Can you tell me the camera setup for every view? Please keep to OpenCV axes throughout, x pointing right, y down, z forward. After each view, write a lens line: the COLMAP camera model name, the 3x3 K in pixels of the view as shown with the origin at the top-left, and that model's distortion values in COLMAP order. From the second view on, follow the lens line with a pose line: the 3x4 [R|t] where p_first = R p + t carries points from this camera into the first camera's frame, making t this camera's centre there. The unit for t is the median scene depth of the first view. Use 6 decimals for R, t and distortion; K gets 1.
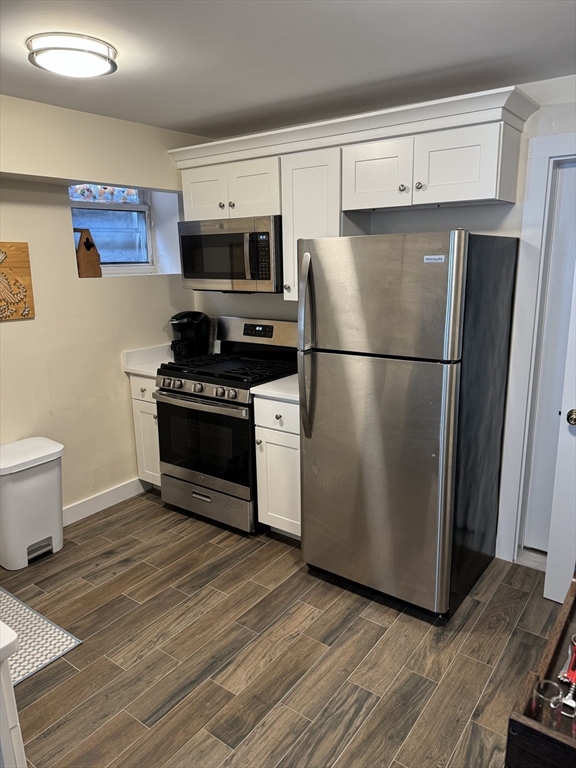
lens RADIAL K [[536.6, 0, 291.3], [0, 536.6, 388.0], [0, 0, 1]] dist [0.041677, -0.056411]
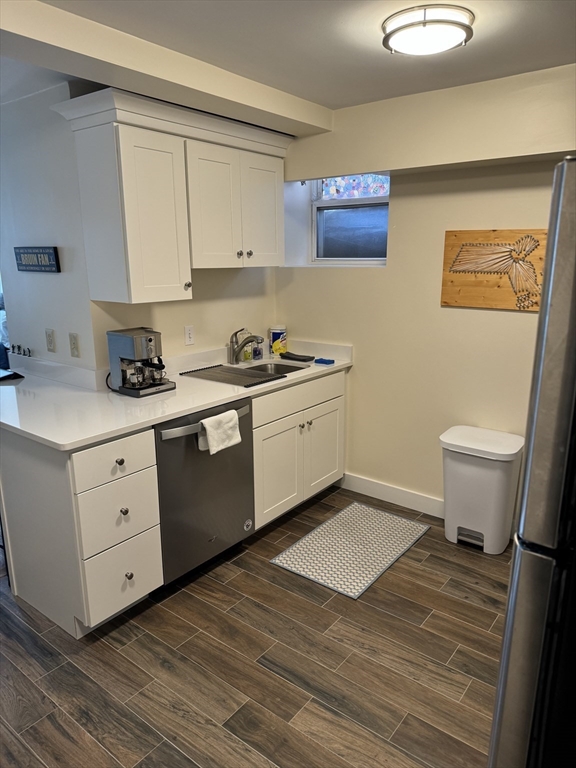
lens RADIAL K [[536.6, 0, 293.3], [0, 536.6, 387.1], [0, 0, 1]] dist [0.041677, -0.056411]
pose [[-0.021621, 0.251118, -0.967715, 0.579203], [-0.233228, 0.939968, 0.249129, -0.180614], [0.972182, 0.231085, 0.038245, 0.752886]]
